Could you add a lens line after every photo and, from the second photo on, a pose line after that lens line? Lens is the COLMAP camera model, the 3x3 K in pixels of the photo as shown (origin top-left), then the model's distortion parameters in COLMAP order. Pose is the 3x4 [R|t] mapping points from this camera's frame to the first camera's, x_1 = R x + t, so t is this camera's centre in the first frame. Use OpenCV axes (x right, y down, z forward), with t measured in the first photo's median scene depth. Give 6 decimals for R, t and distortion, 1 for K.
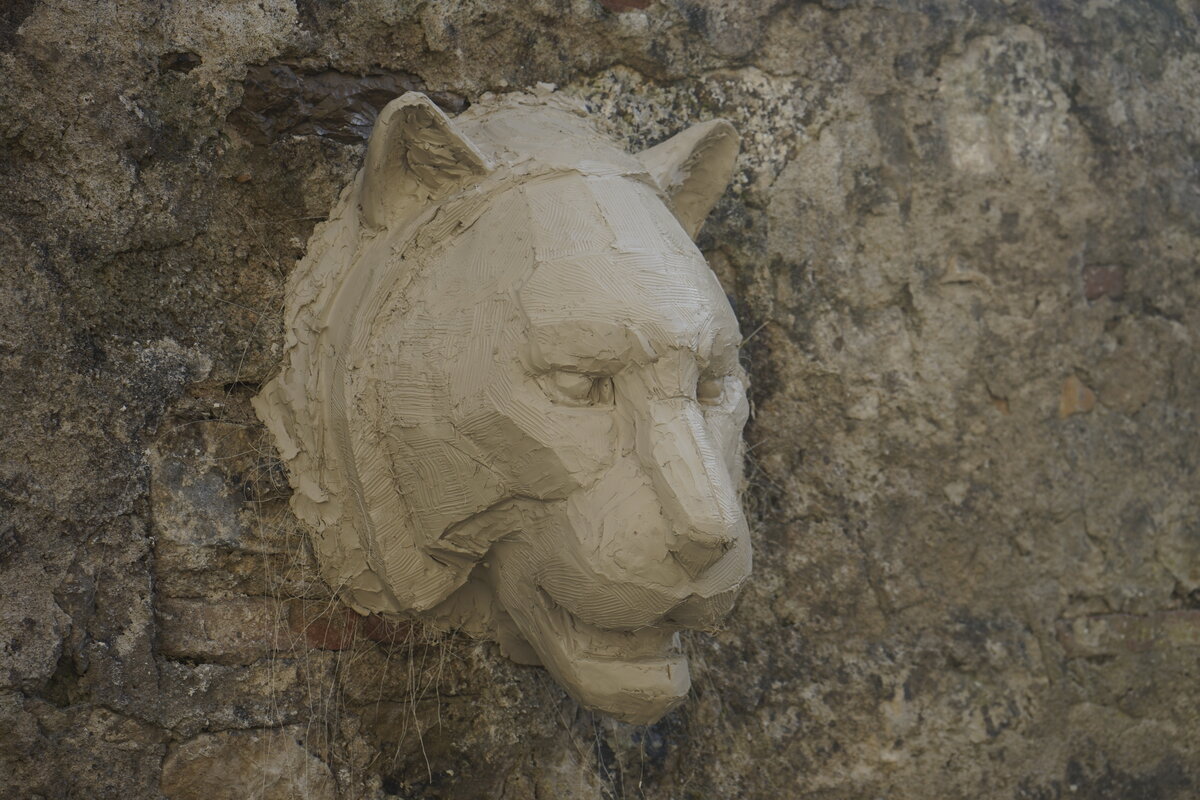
lens RADIAL K [[2463.2, 0, 601.5], [0, 2463.2, 403.9], [0, 0, 1]] dist [-0.069620, 0.356913]
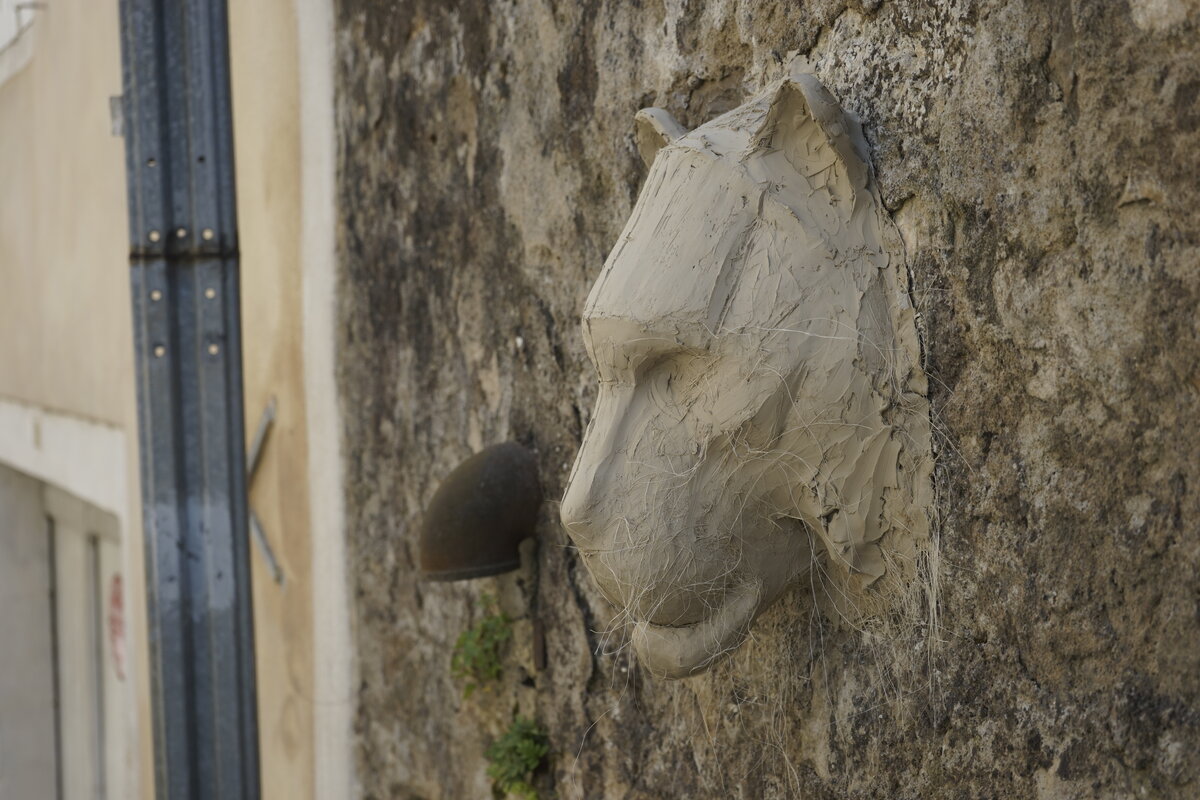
lens RADIAL K [[2258.8, 0, 601.4], [0, 2258.8, 396.6], [0, 0, 1]] dist [-0.012165, 0.029485]
pose [[-0.268471, 0.091716, -0.958912, 0.840916], [0.103183, 0.992468, 0.066037, -0.056561], [0.957746, -0.081215, -0.275912, 1.103975]]
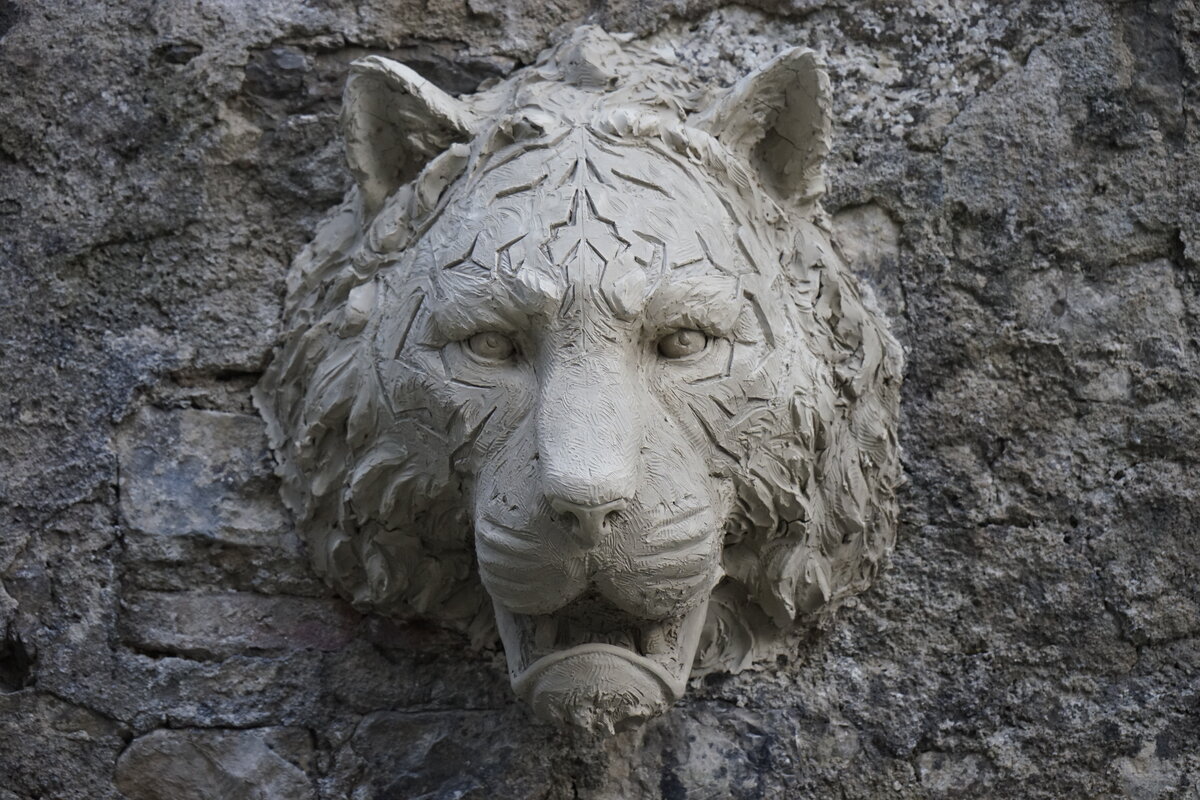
lens RADIAL K [[2438.8, 0, 597.7], [0, 2438.8, 396.8], [0, 0, 1]] dist [-0.055655, 0.318532]
pose [[0.787542, -0.069602, -0.612318, 0.478596], [0.009403, 0.994843, -0.100989, 0.086355], [0.616190, 0.073775, 0.784135, 0.291142]]
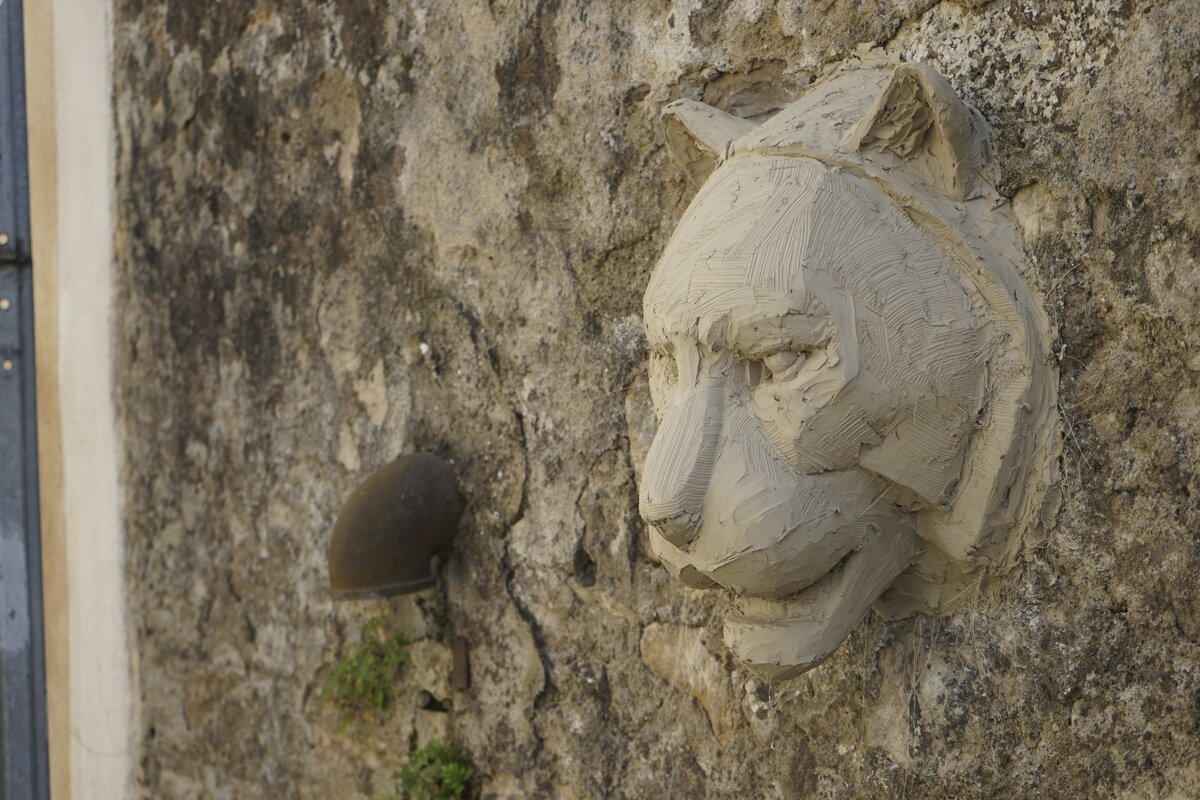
lens RADIAL K [[2459.9, 0, 604.9], [0, 2459.9, 398.2], [0, 0, 1]] dist [-0.092639, 0.717082]
pose [[-0.019952, 0.067546, -0.997517, 0.939932], [0.094258, 0.993399, 0.065382, -0.058241], [0.995348, -0.092720, -0.026187, 0.857503]]
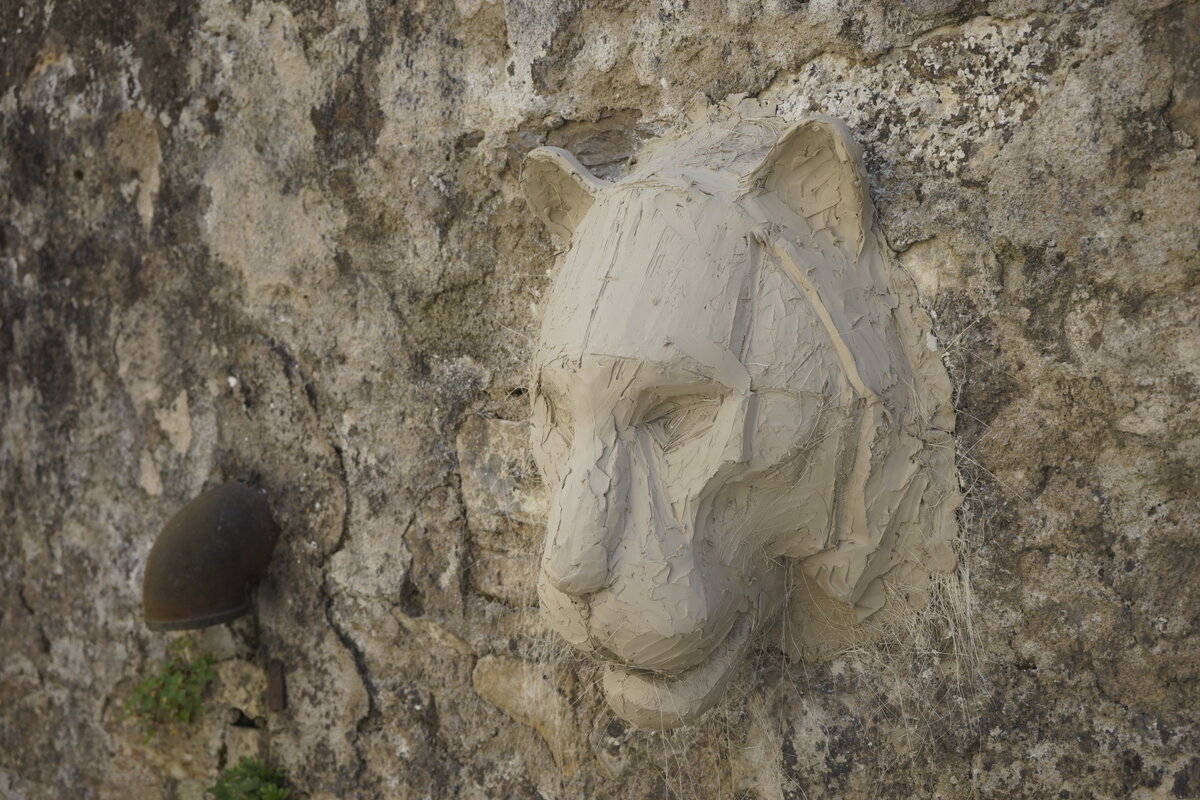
lens RADIAL K [[1790.7, 0, 600.4], [0, 1790.7, 401.4], [0, 0, 1]] dist [-0.005079, 0.030712]
pose [[0.187608, 0.088437, -0.978255, 0.660473], [0.085668, 0.990670, 0.105989, -0.083209], [0.978501, -0.103689, 0.178282, 0.757684]]
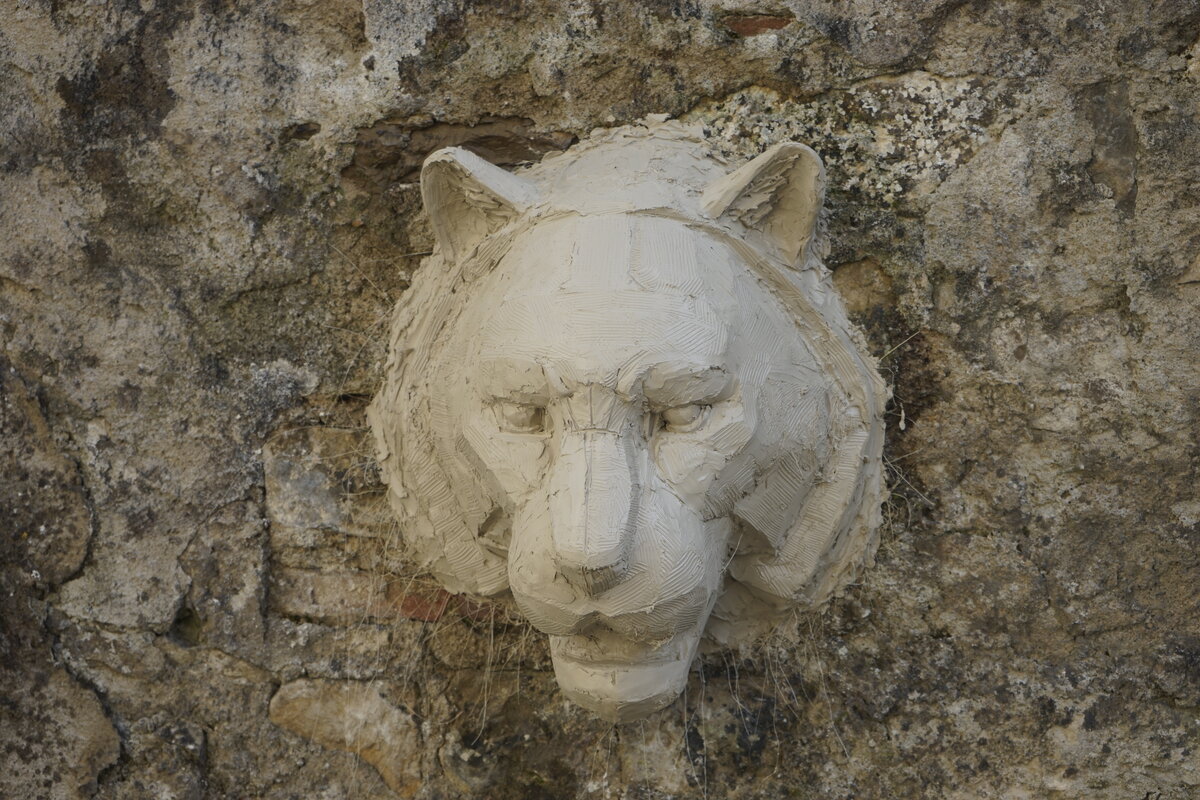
lens RADIAL K [[2457.7, 0, 600.2], [0, 2457.7, 398.3], [0, 0, 1]] dist [-0.089553, 0.671813]
pose [[0.673451, 0.053456, -0.737296, 0.713623], [0.014627, 0.996223, 0.085590, -0.093658], [0.739087, -0.068425, 0.670126, 0.243839]]
